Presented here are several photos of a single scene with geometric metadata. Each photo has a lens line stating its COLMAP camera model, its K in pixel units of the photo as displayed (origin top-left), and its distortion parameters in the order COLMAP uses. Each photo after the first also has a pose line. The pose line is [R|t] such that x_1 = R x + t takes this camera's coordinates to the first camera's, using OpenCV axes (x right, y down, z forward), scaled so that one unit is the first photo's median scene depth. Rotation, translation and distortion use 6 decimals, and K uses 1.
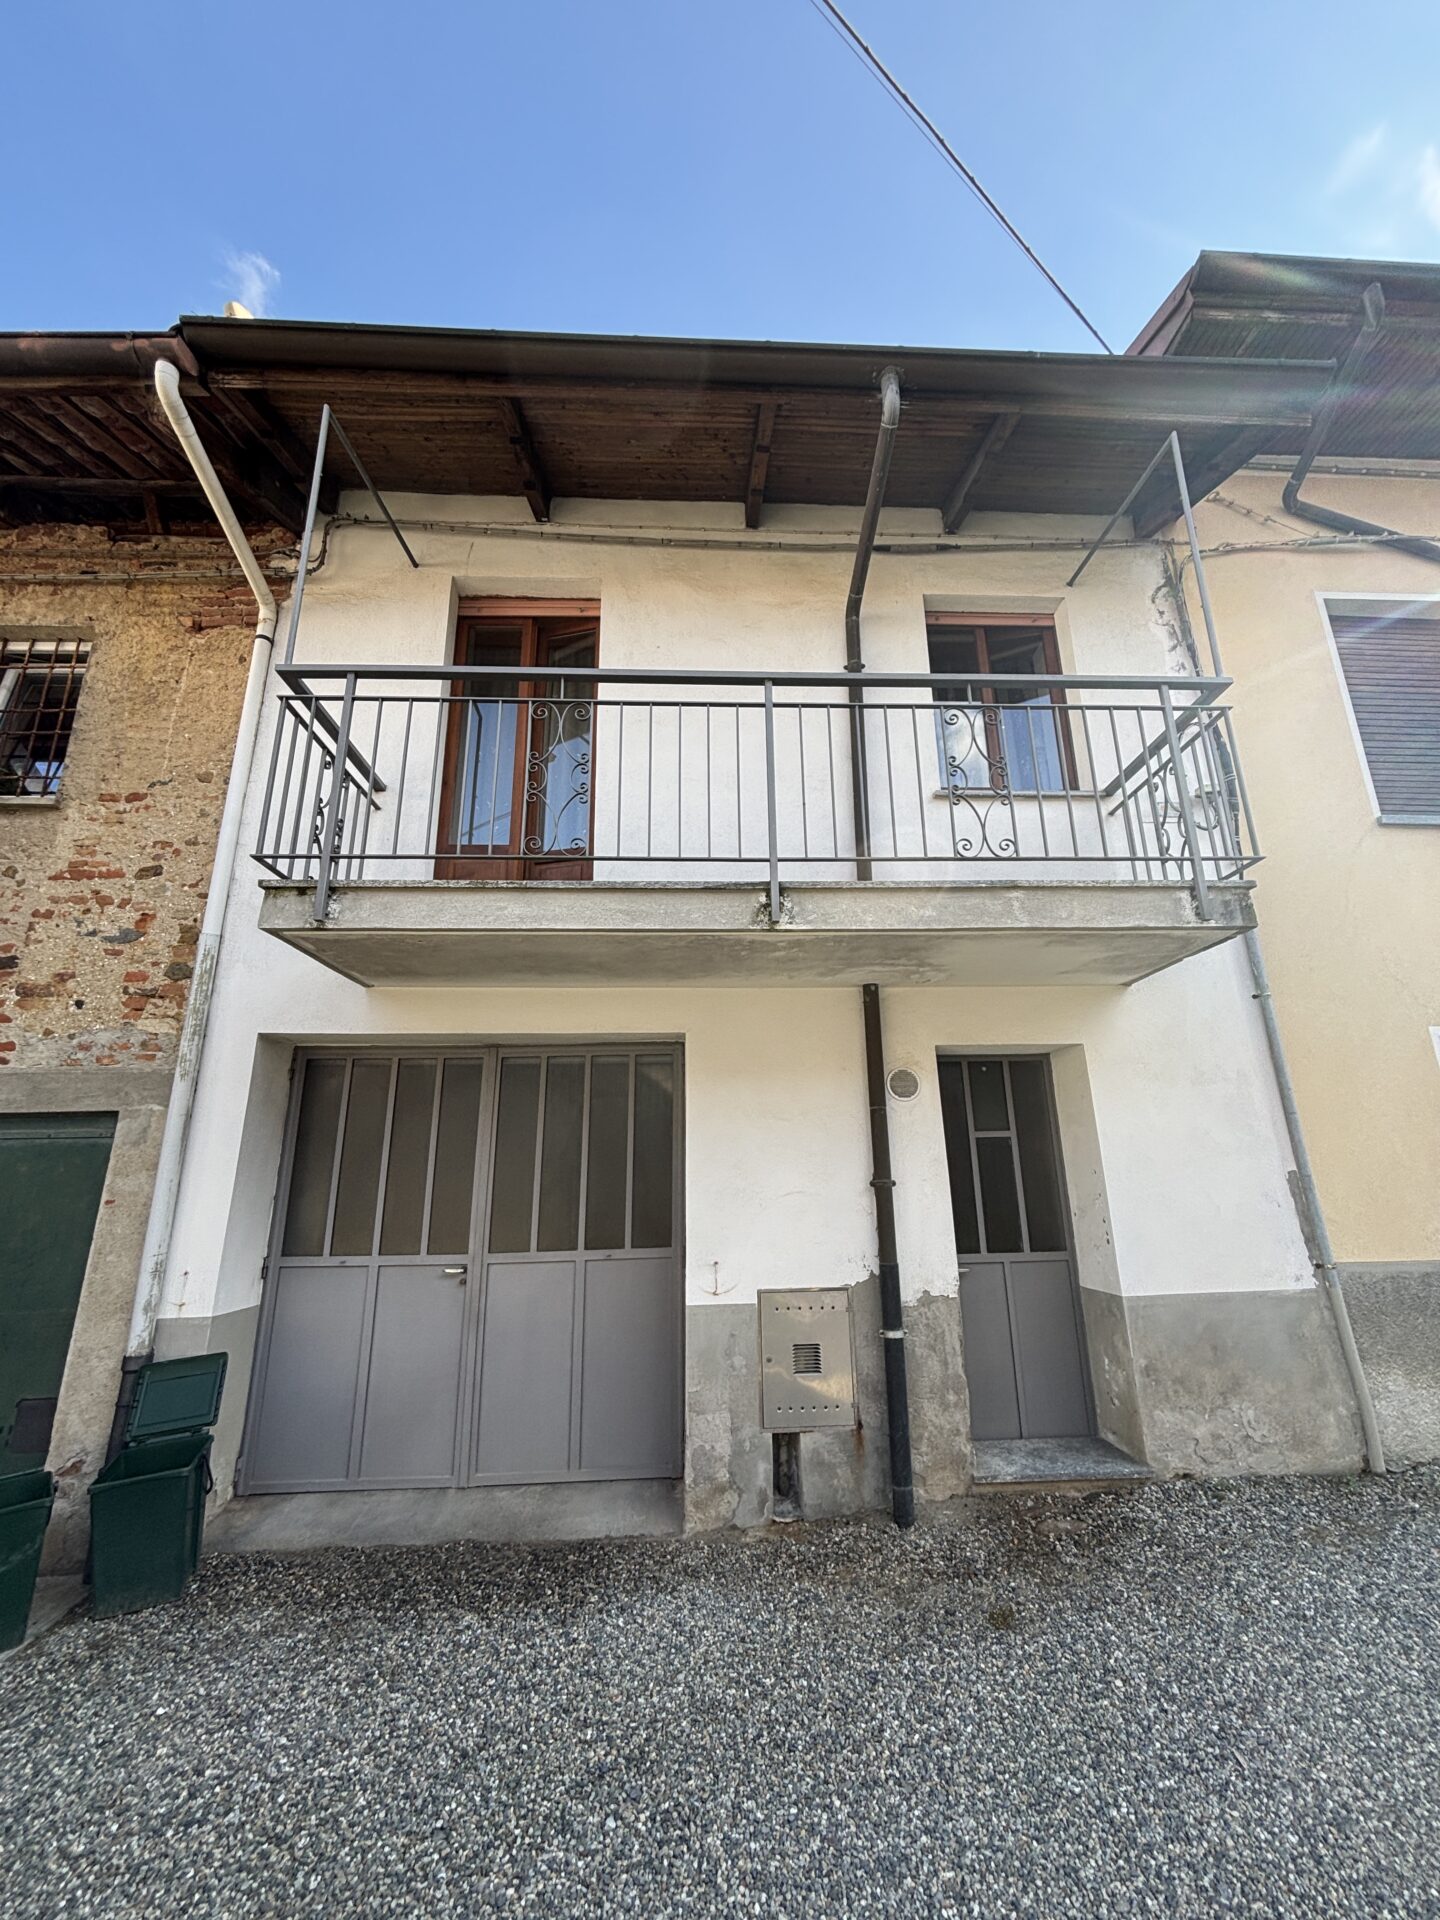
lens RADIAL K [[748.9, 0, 732.2], [0, 748.9, 960.3], [0, 0, 1]] dist [-0.002746, 0.002556]
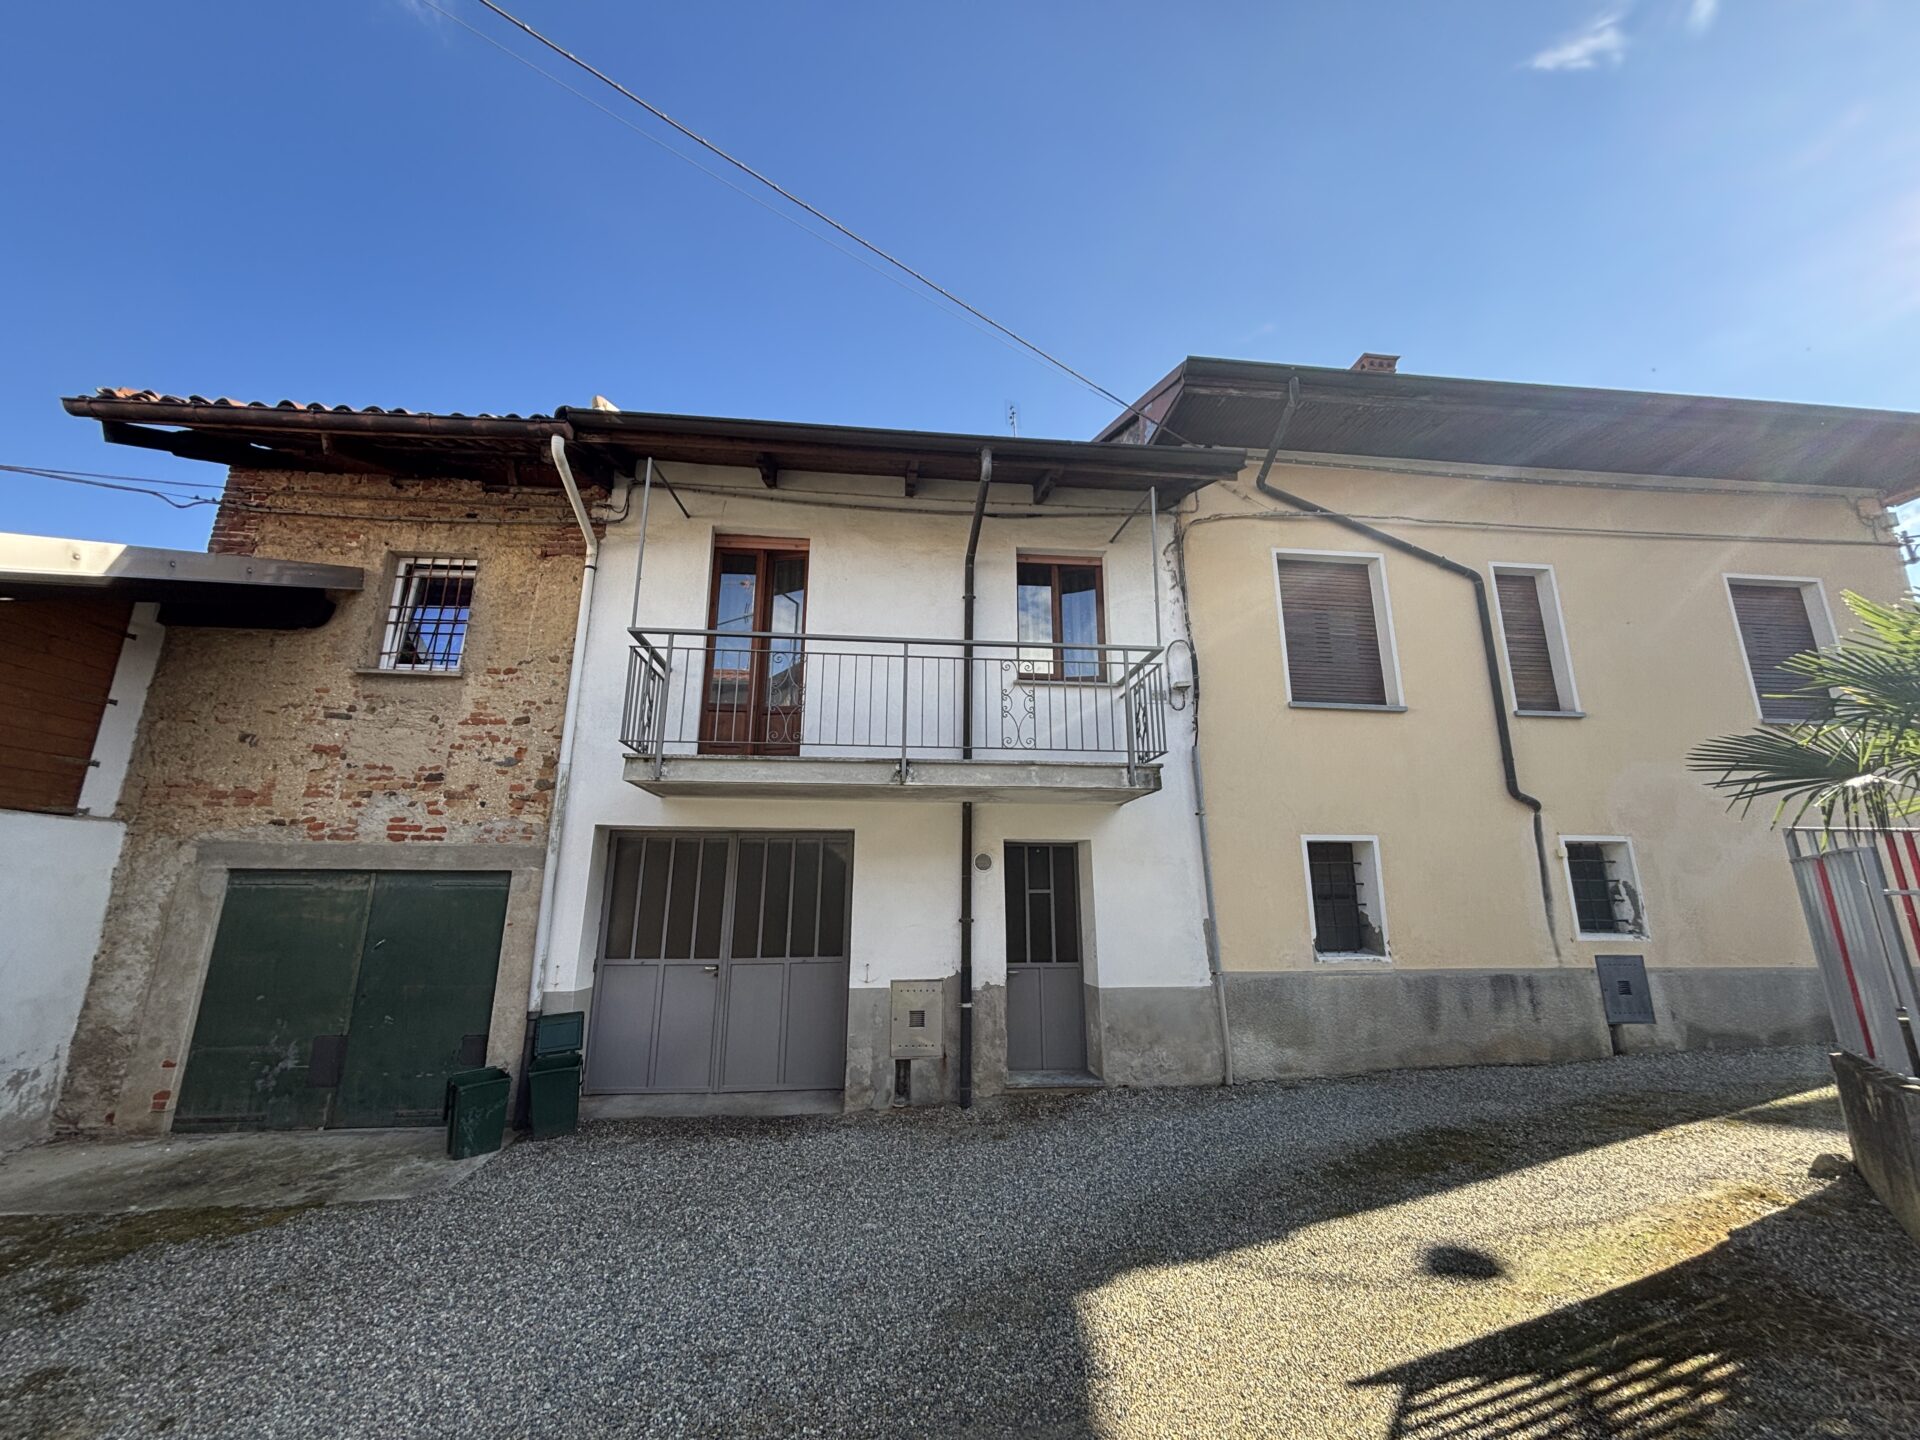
lens RADIAL K [[771.1, 0, 952.7], [0, 771.1, 704.2], [0, 0, 1]] dist [0.024142, -0.009532]
pose [[0.998315, 0.032335, 0.048180, 0.066646], [-0.033678, 0.999059, 0.027336, -0.245068], [-0.047251, -0.028912, 0.998465, -0.751870]]
